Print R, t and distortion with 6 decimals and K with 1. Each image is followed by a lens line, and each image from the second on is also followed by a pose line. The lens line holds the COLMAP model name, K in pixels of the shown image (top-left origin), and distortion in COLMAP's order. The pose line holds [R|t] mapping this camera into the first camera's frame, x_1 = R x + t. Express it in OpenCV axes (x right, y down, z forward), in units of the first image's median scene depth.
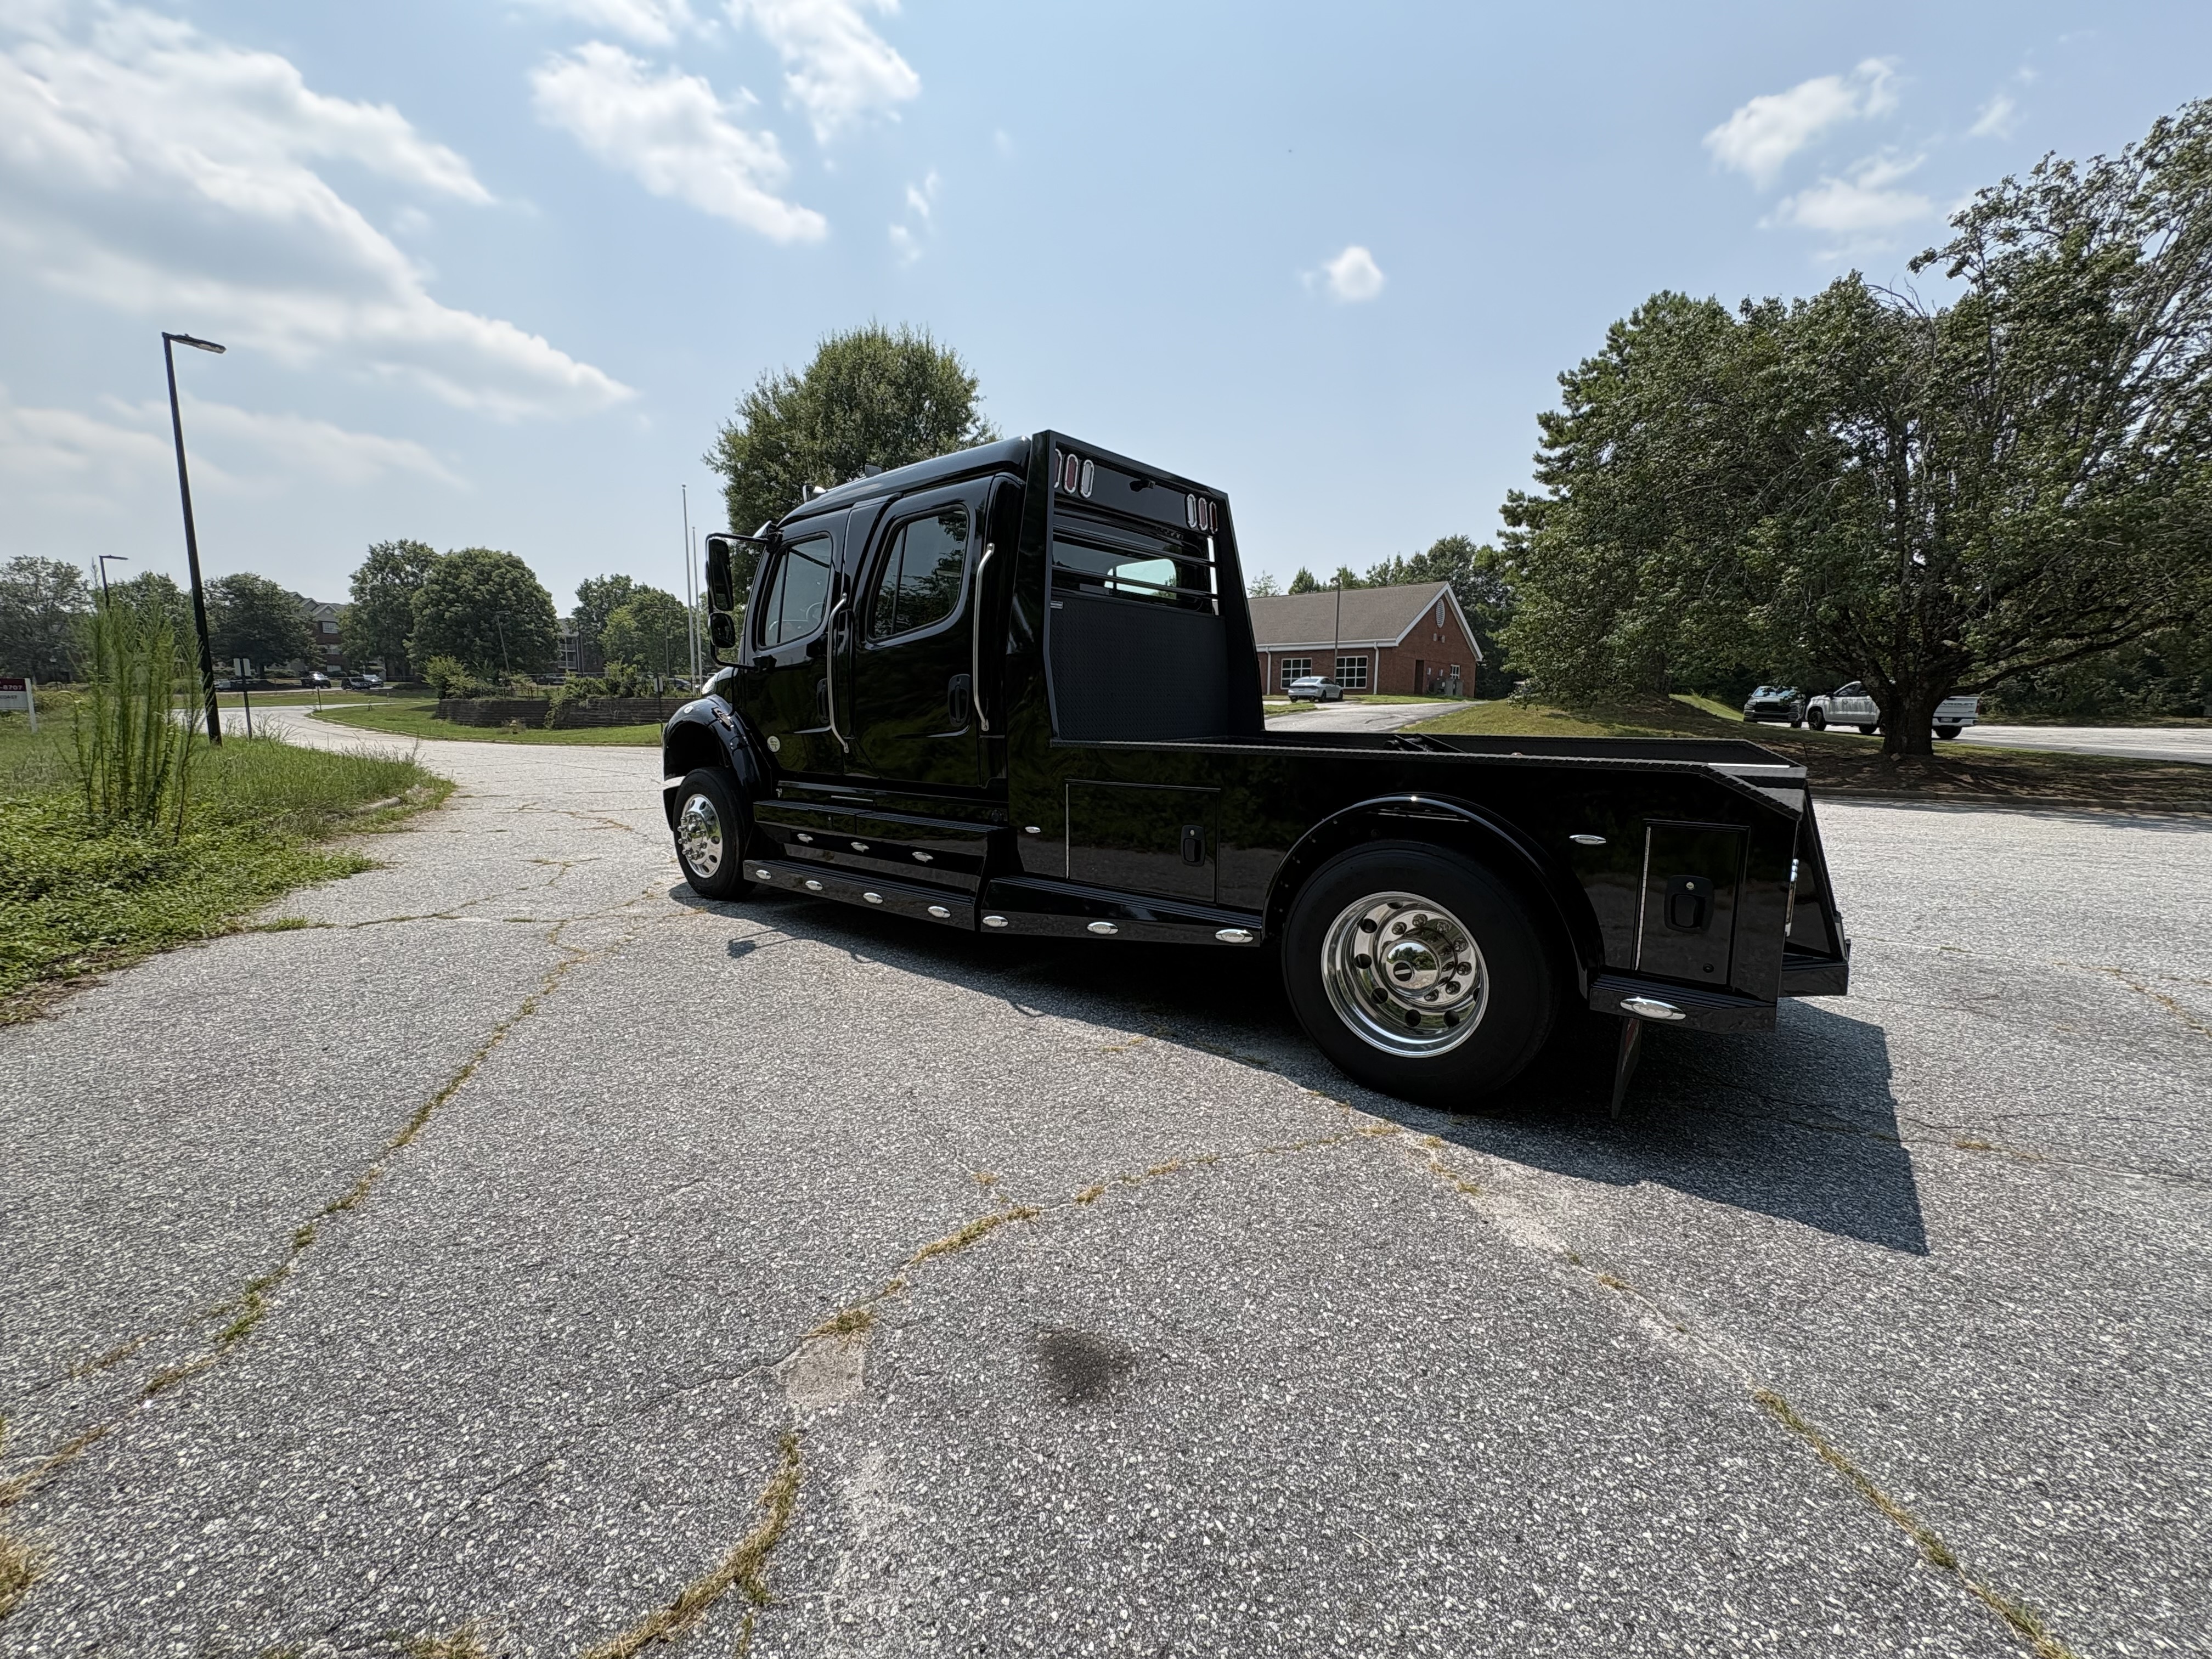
lens RADIAL K [[873.2, 0, 1106.0], [0, 873.2, 829.5], [0, 0, 1]] dist [0.000312, -0.000140]
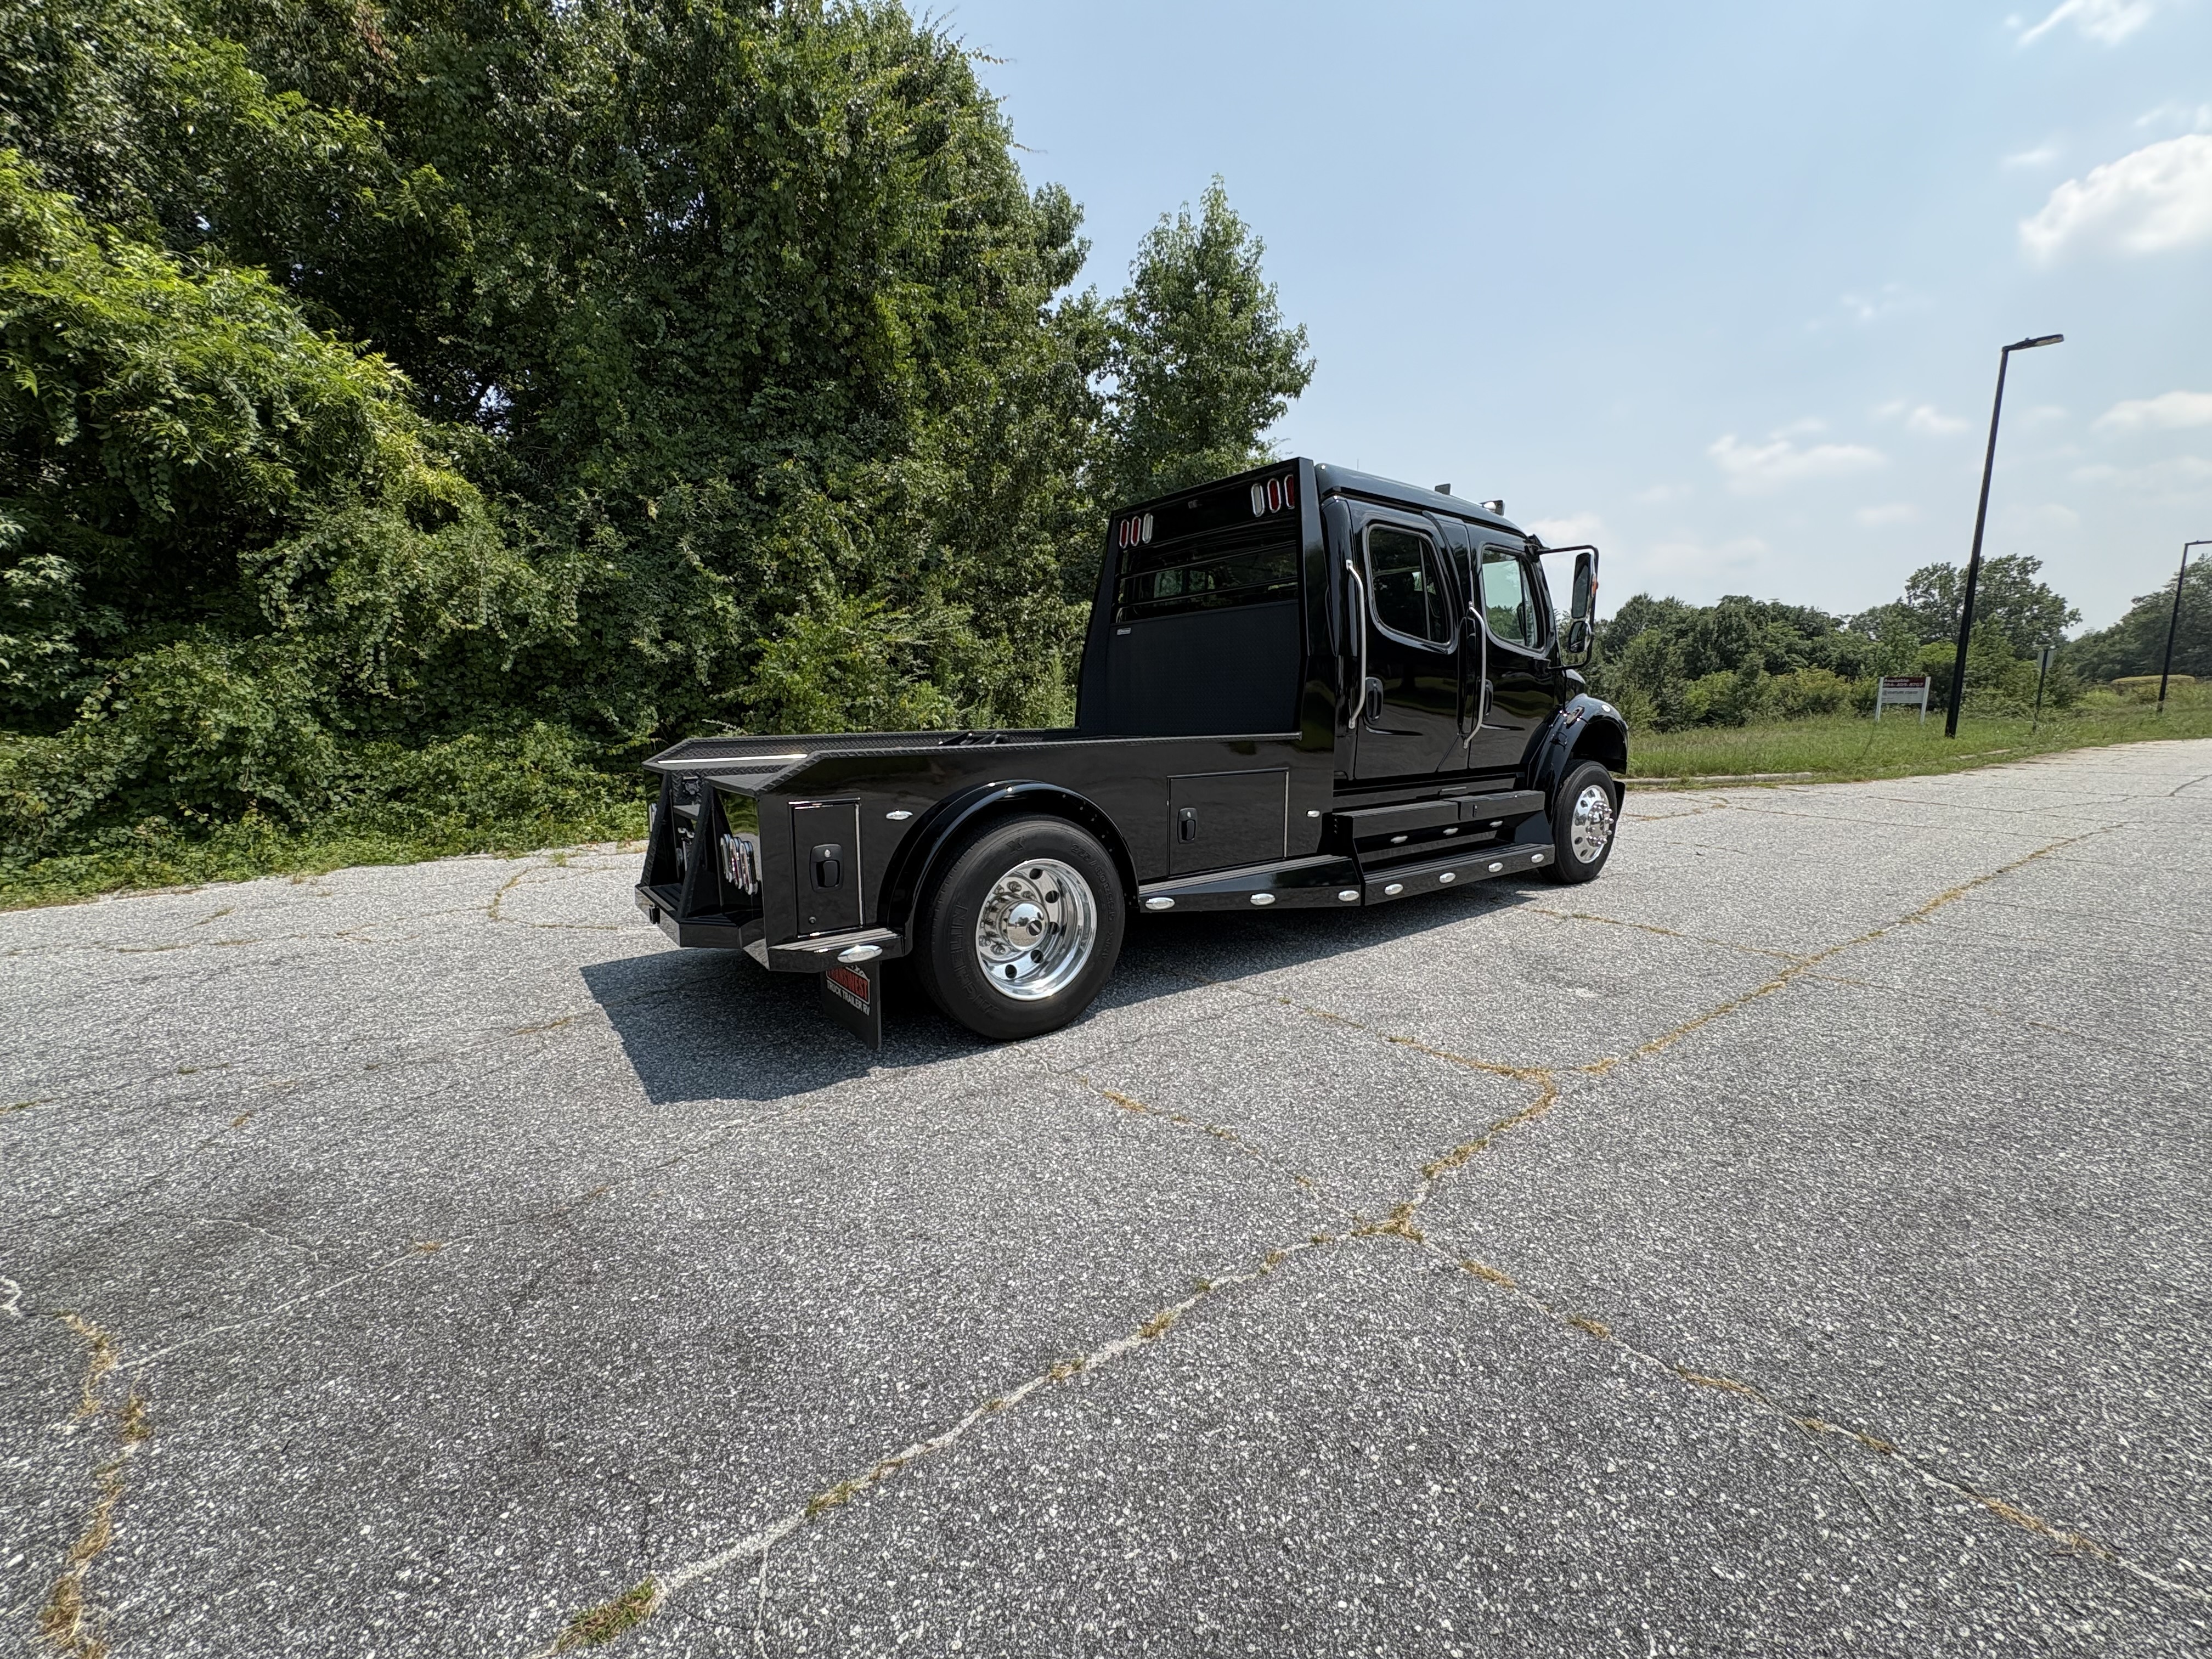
lens RADIAL K [[874.6, 0, 1106.0], [0, 874.6, 829.5], [0, 0, 1]] dist [0.000536, 0.000039]
pose [[-0.240958, 0.140543, -0.960305, 1.298384], [-0.120185, 0.977523, 0.173220, -0.176462], [0.963065, 0.157153, -0.218651, 1.307670]]
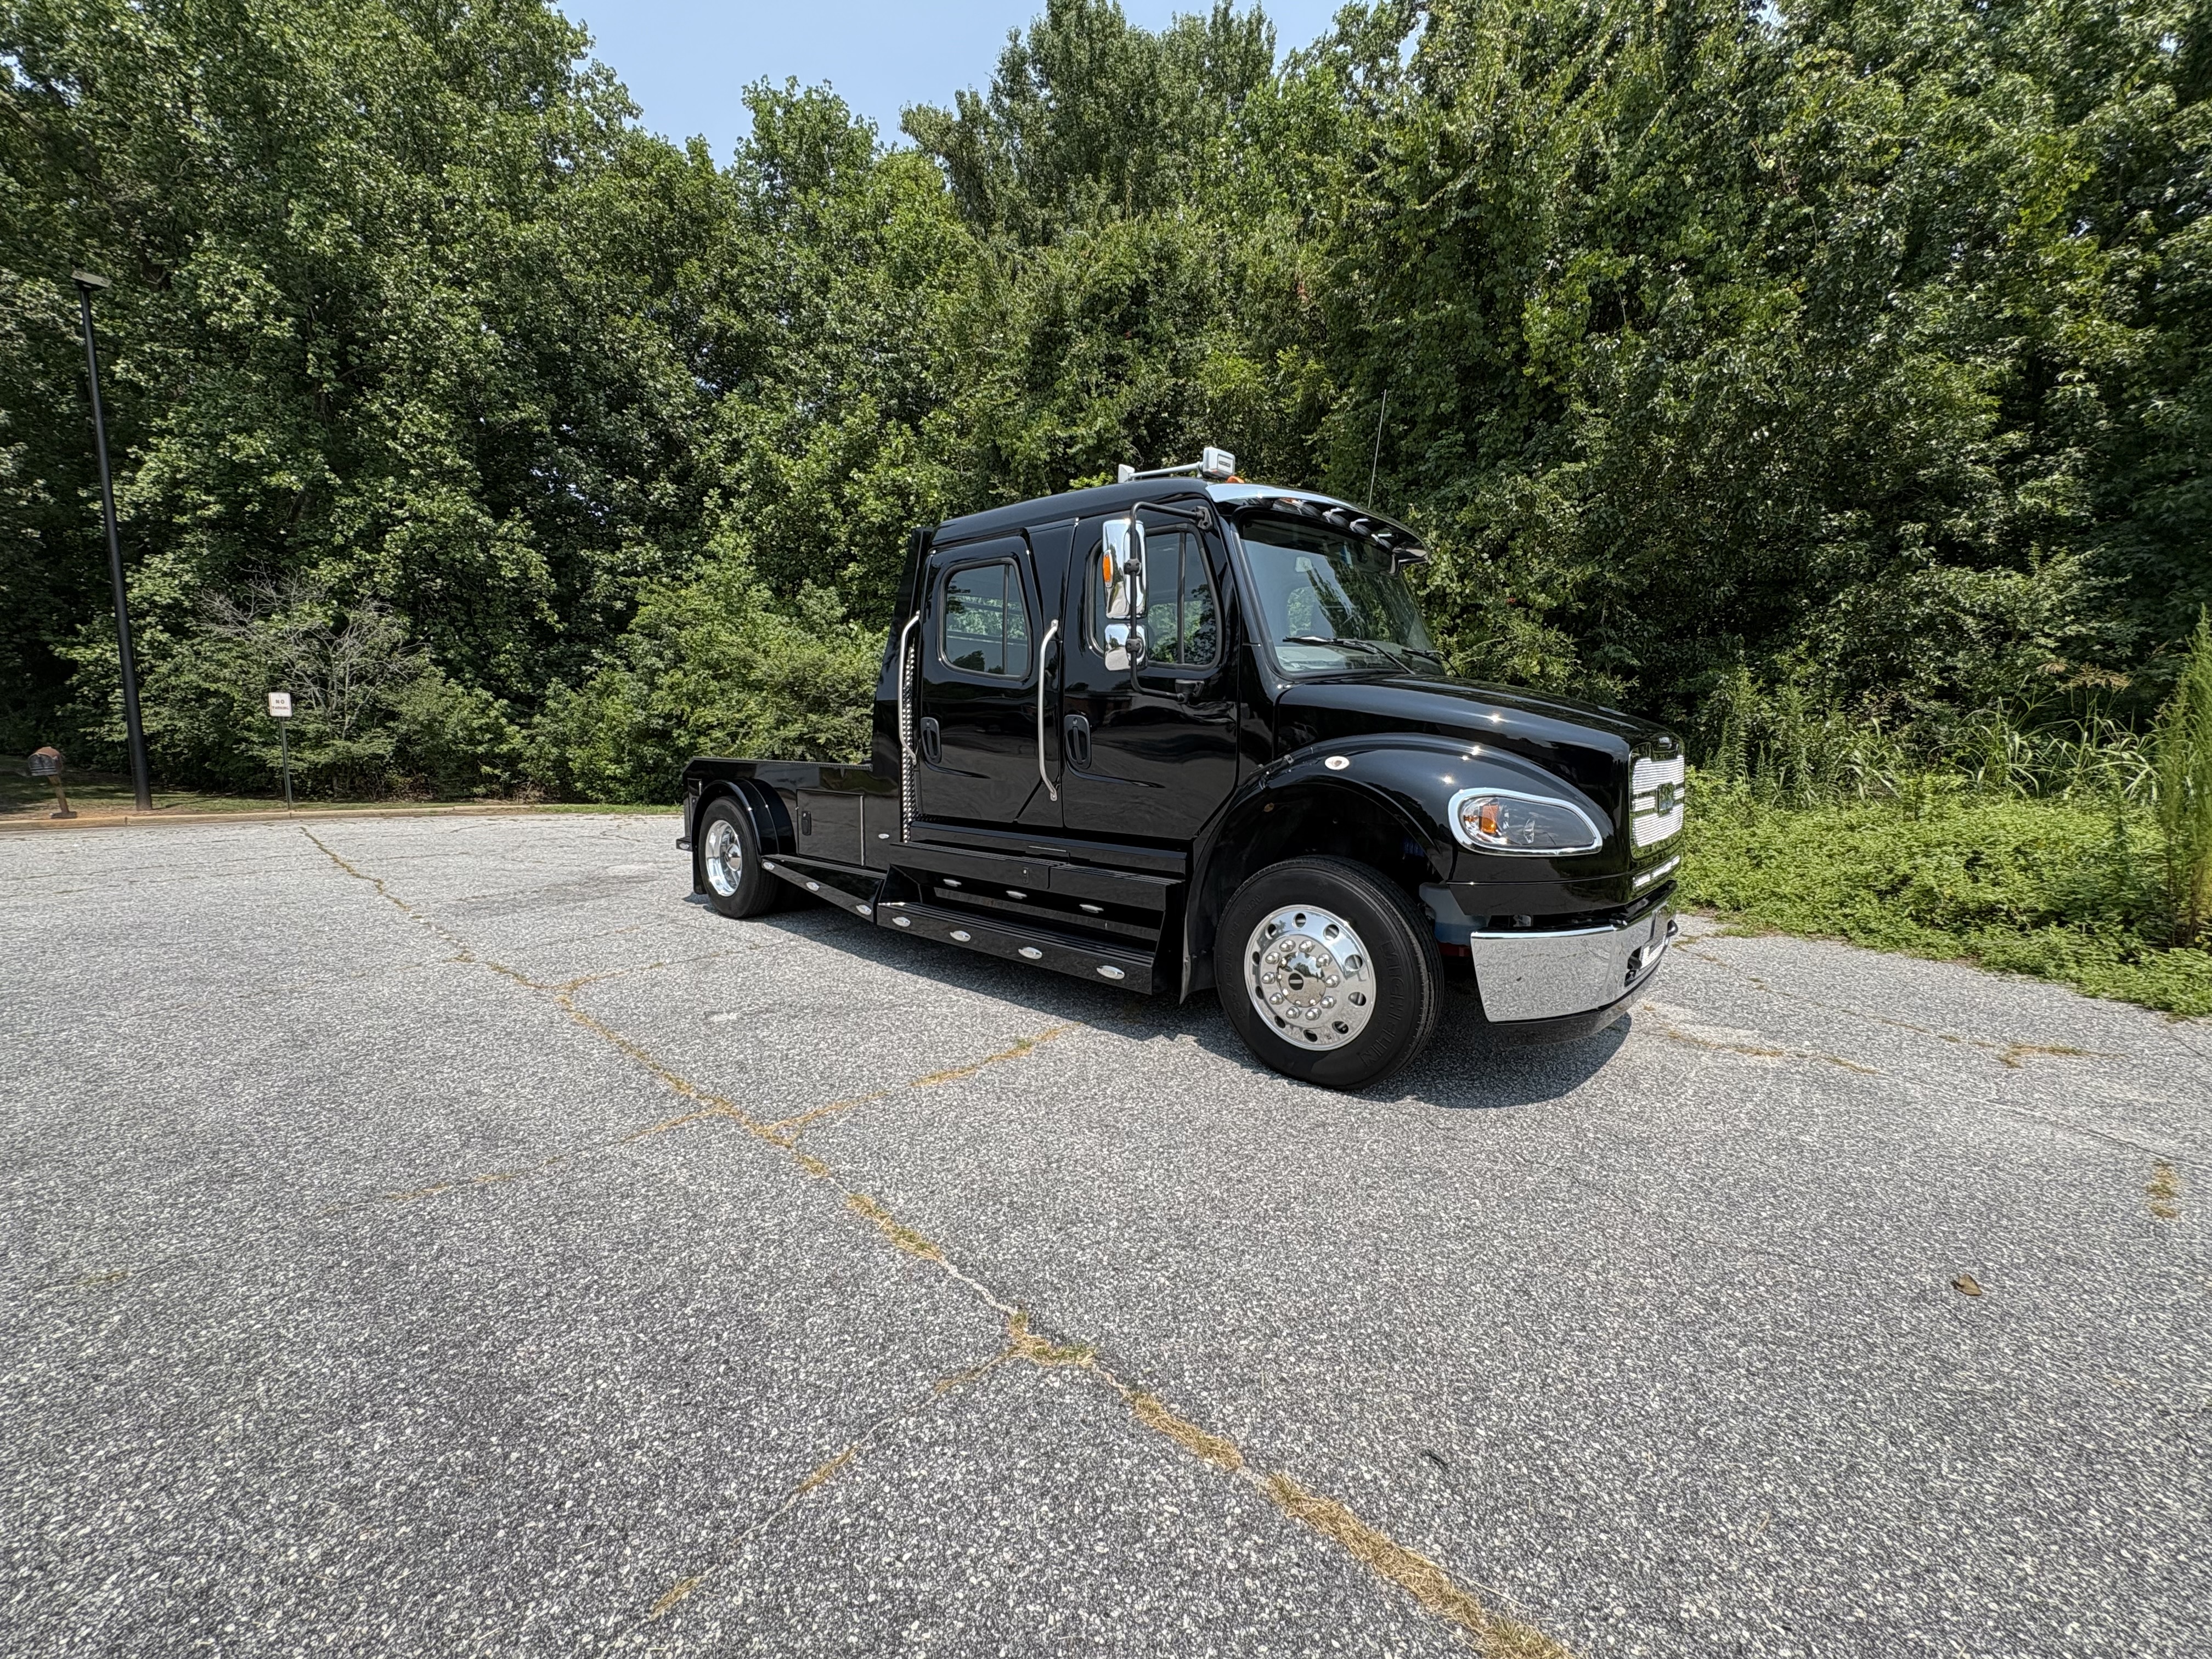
lens RADIAL K [[873.2, 0, 1106.0], [0, 873.2, 829.5], [0, 0, 1]] dist [0.000312, -0.000140]
pose [[-0.999419, -0.010946, 0.032279, -0.165669], [-0.002992, 0.971546, 0.236832, -0.344920], [-0.033953, 0.236597, -0.971014, 2.517809]]
